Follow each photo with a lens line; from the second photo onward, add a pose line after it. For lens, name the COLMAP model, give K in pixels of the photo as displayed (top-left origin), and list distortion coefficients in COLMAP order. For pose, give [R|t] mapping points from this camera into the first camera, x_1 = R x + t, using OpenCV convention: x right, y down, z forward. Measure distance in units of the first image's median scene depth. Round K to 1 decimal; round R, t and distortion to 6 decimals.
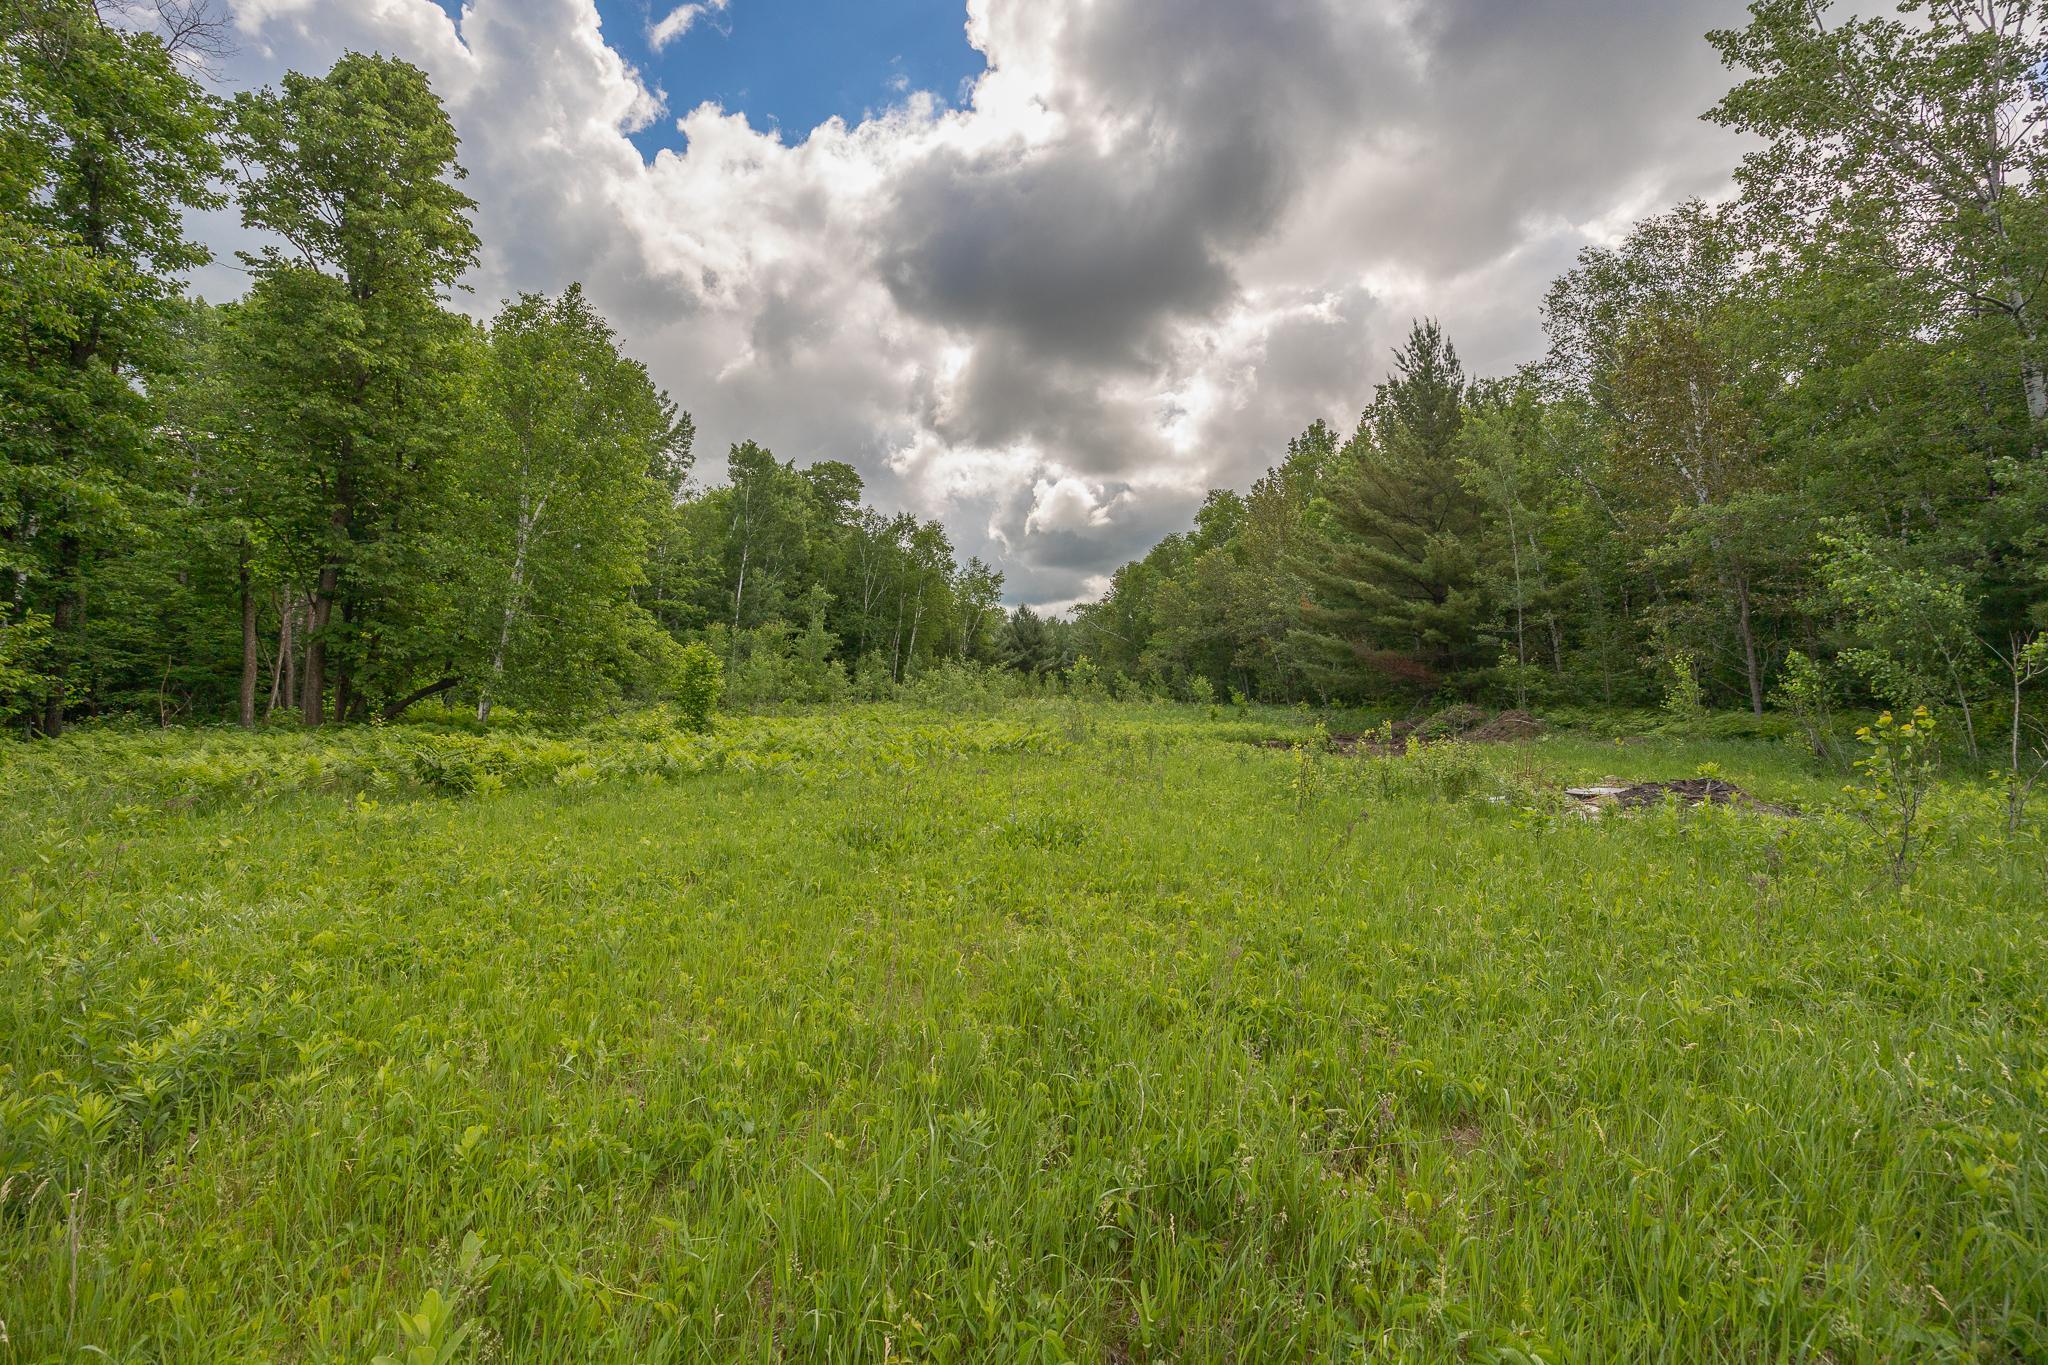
lens RADIAL K [[778.9, 0, 1020.1], [0, 778.9, 678.9], [0, 0, 1]] dist [-0.000374, -0.000188]
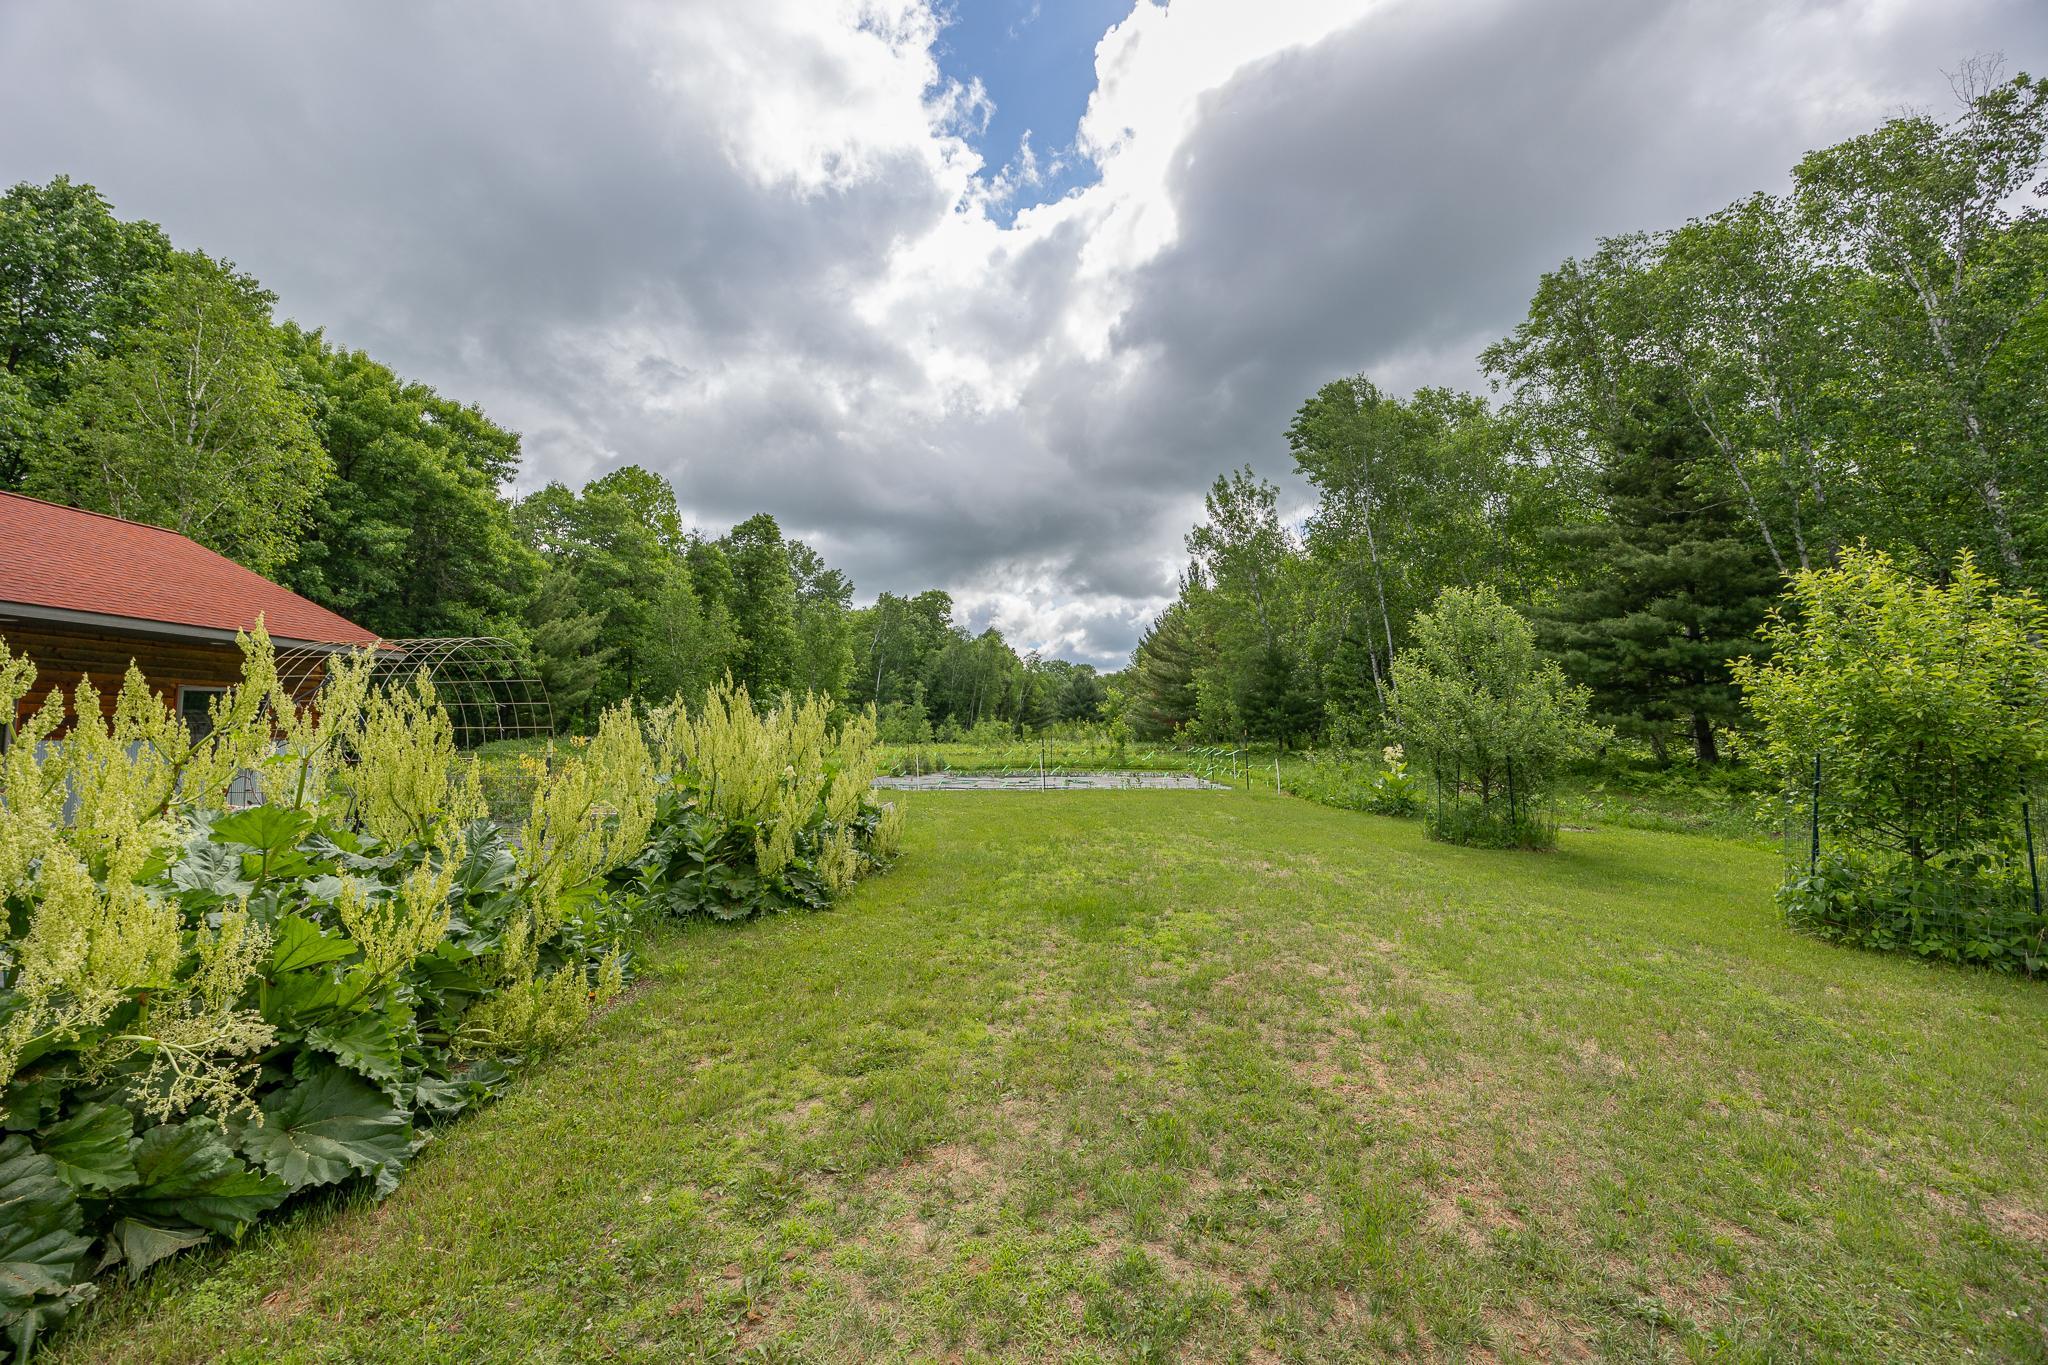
lens RADIAL K [[778.9, 0, 1020.1], [0, 778.9, 678.9], [0, 0, 1]] dist [-0.000374, -0.000188]
pose [[0.987473, -0.017878, -0.156769, 0.280019], [0.007713, 0.997842, -0.065212, 0.001239], [0.157597, 0.063186, 0.985480, -0.834615]]
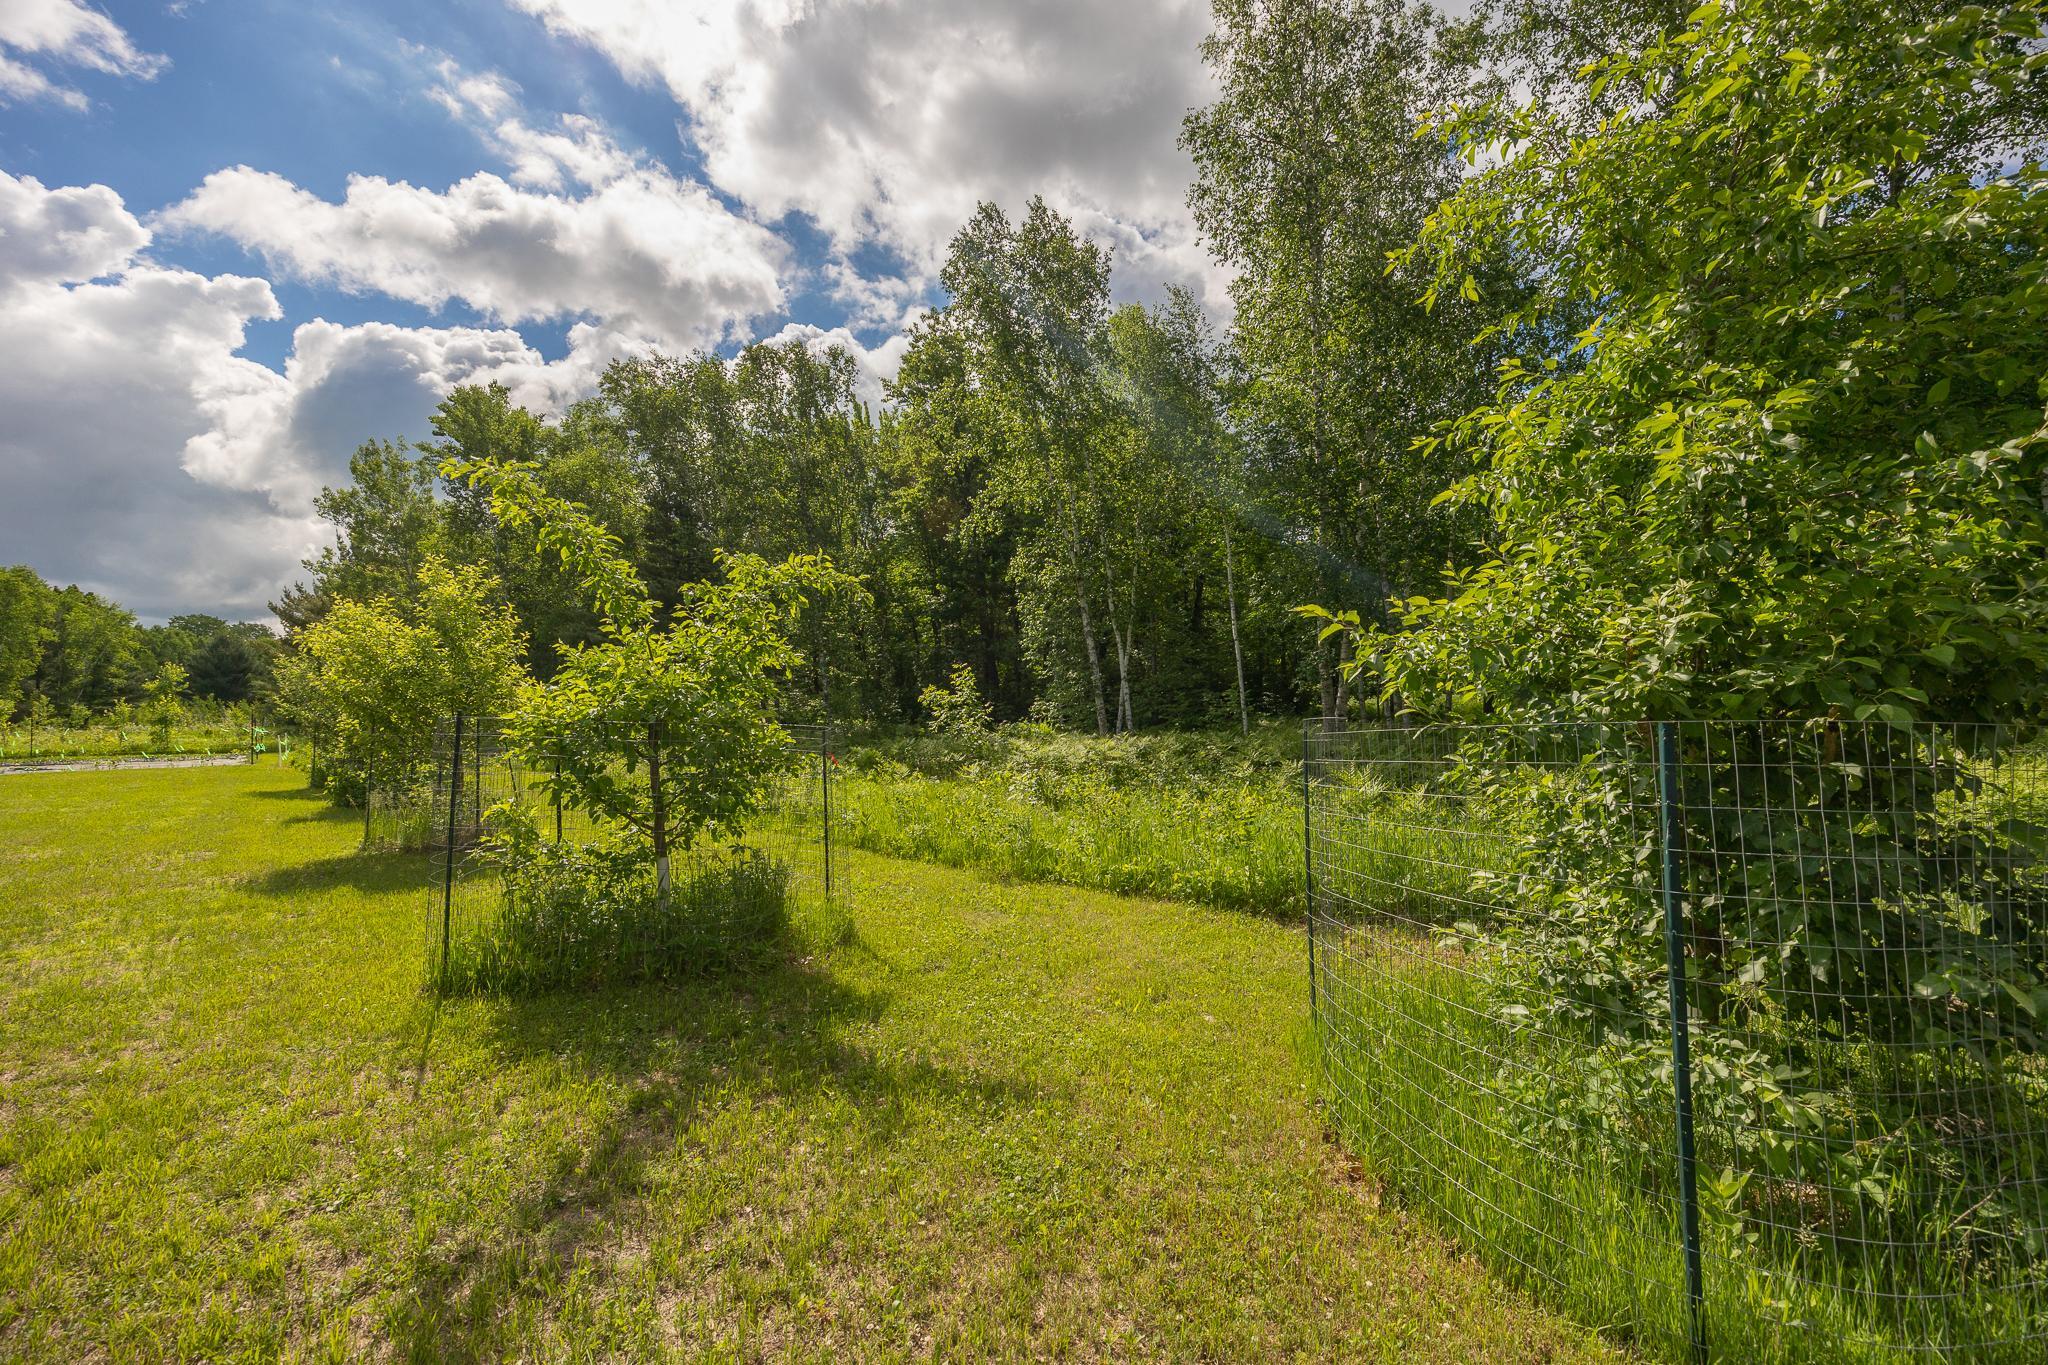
lens RADIAL K [[778.9, 0, 1020.1], [0, 778.9, 678.9], [0, 0, 1]] dist [-0.000374, -0.000188]
pose [[0.769059, -0.006842, 0.639141, 0.403285], [0.021579, 0.999651, -0.015264, 0.000430], [-0.638813, 0.025530, 0.768938, -1.100414]]
